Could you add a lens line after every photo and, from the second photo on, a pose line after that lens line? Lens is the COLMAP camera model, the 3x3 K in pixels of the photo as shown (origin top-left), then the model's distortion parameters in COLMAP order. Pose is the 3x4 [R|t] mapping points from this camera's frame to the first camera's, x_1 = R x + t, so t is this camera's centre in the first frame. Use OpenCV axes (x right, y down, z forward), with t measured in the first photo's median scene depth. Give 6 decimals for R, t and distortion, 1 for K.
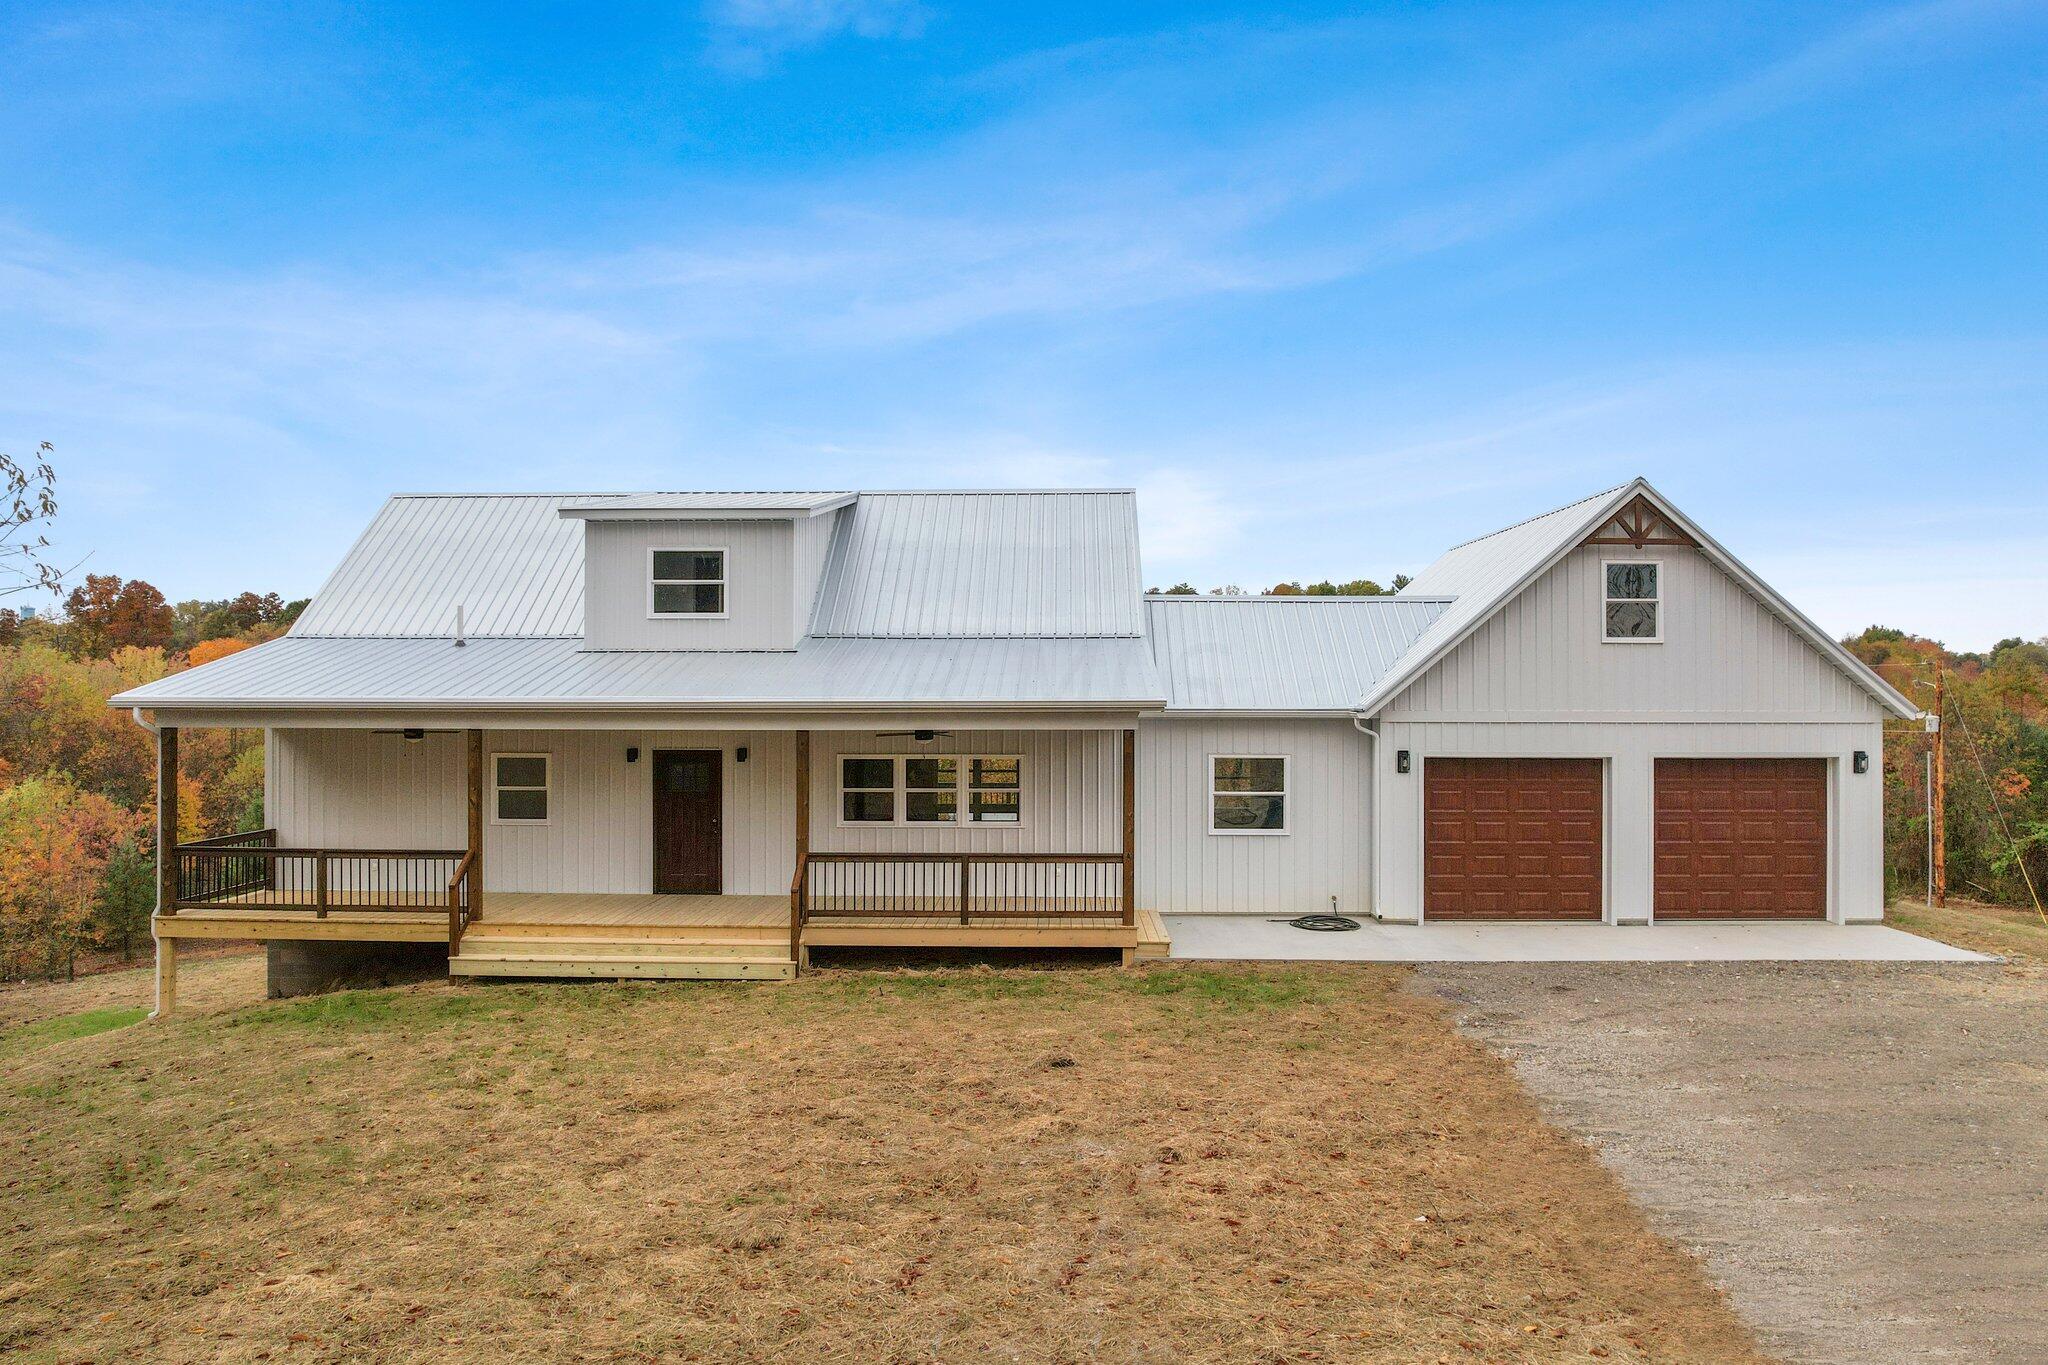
lens RADIAL K [[1343.1, 0, 1021.7], [0, 1343.1, 683.7], [0, 0, 1]] dist [-0.057479, 0.009921]
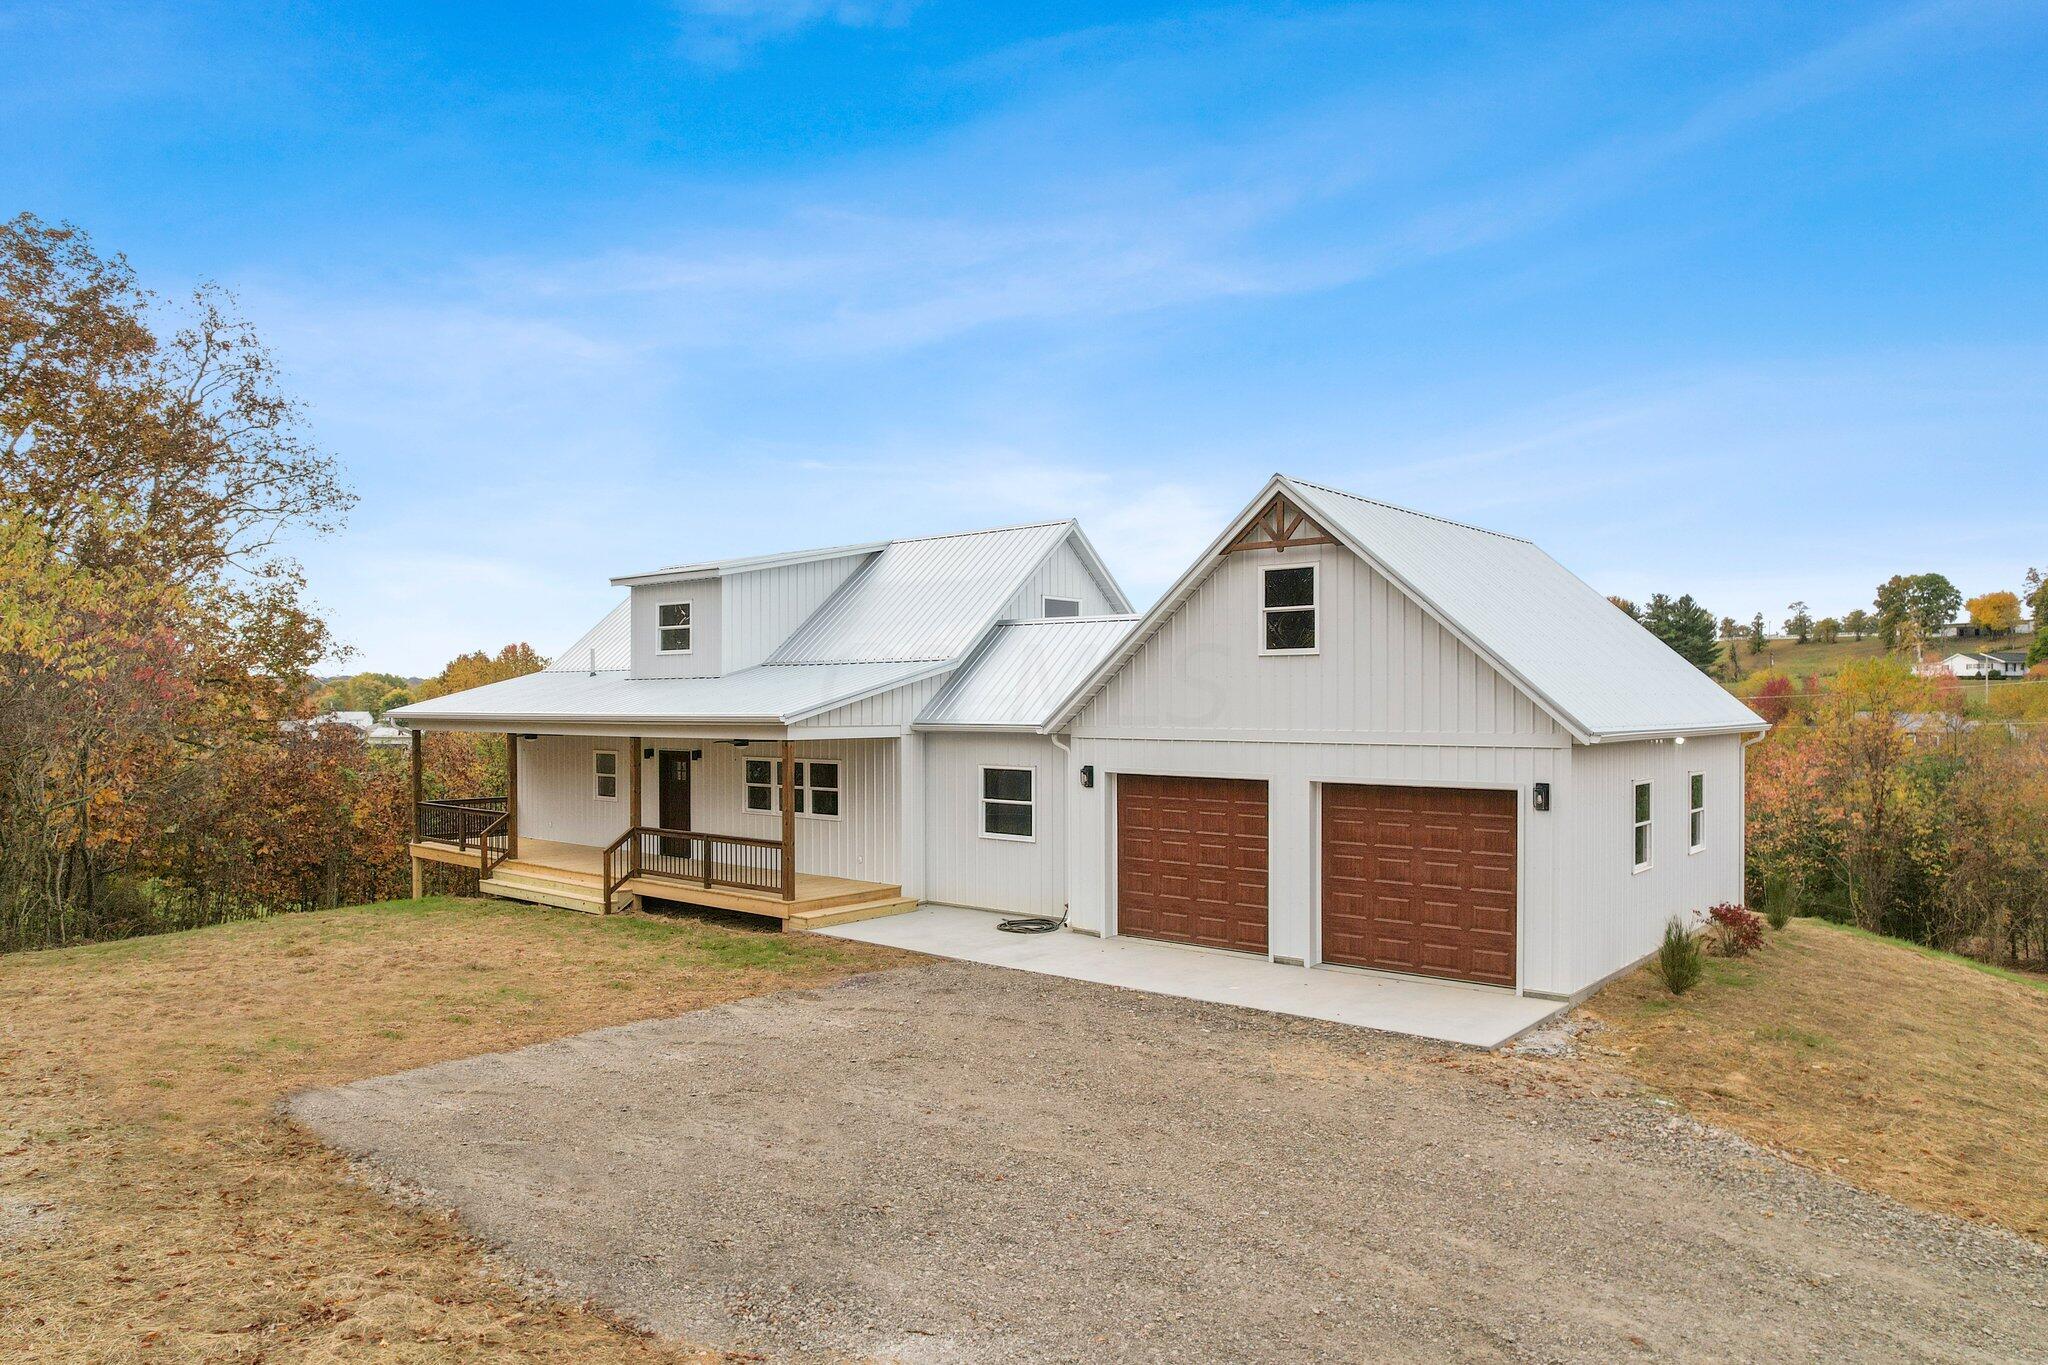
lens RADIAL K [[1343.1, 0, 1028.9], [0, 1343.1, 679.5], [0, 0, 1]] dist [-0.057479, 0.009921]
pose [[0.782621, -0.013162, -0.622360, 0.887784], [-0.003263, 0.999676, -0.025245, 0.010212], [0.622490, 0.021788, 0.782324, 0.166181]]
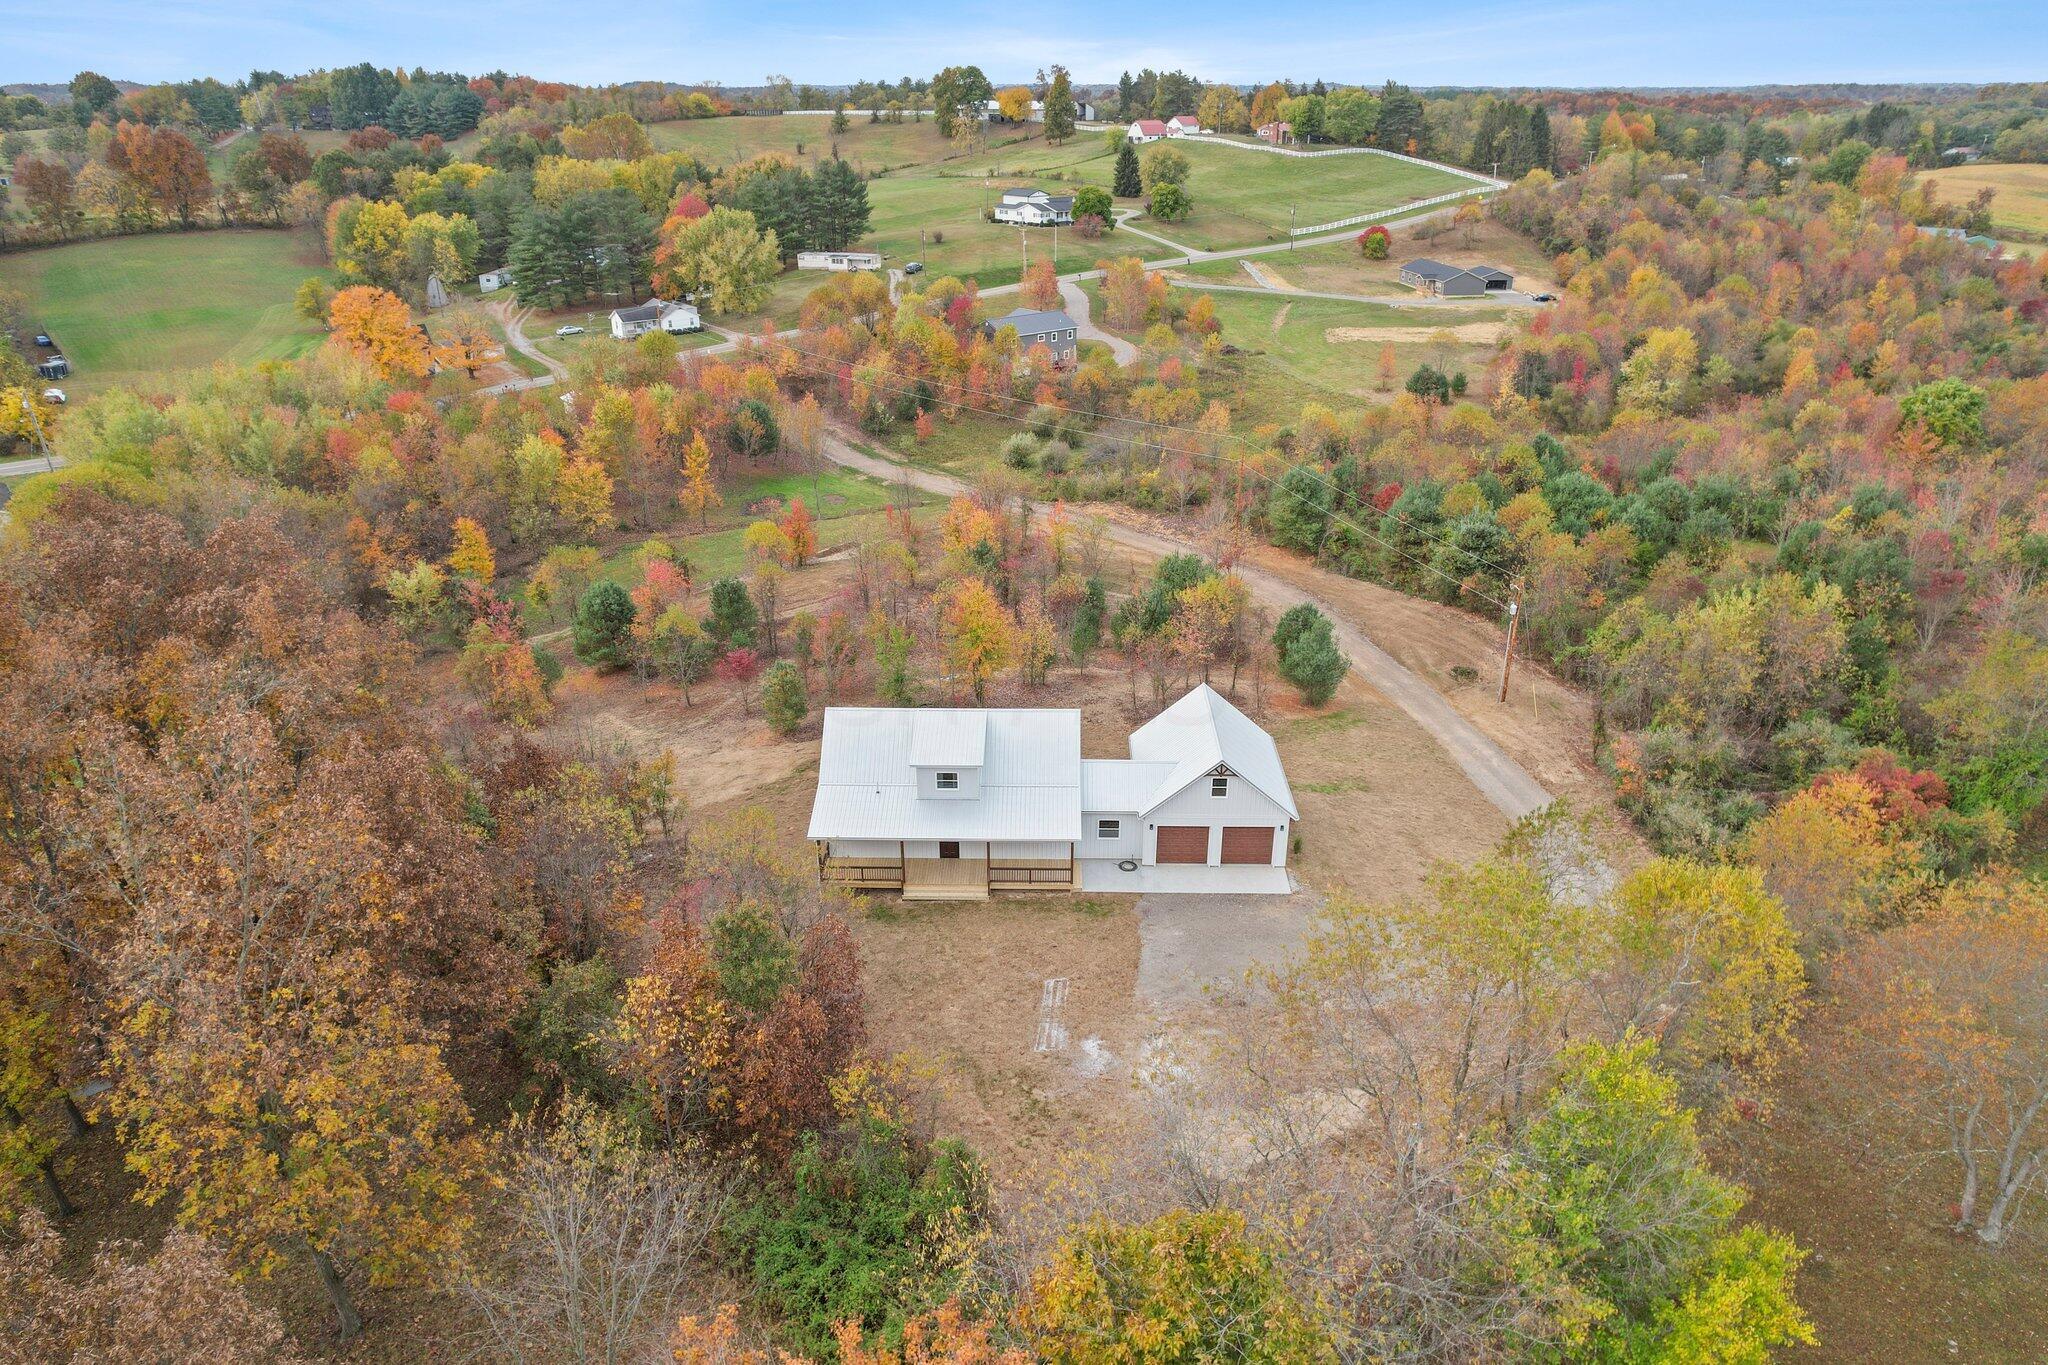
lens RADIAL K [[1343.1, 0, 1023.8], [0, 1343.1, 698.2], [0, 0, 1]] dist [-0.057479, 0.009921]
pose [[0.999984, -0.004684, 0.003048, -0.064198], [0.003036, 0.913252, 0.407383, -1.704507], [-0.004692, -0.407368, 0.913252, -2.110324]]
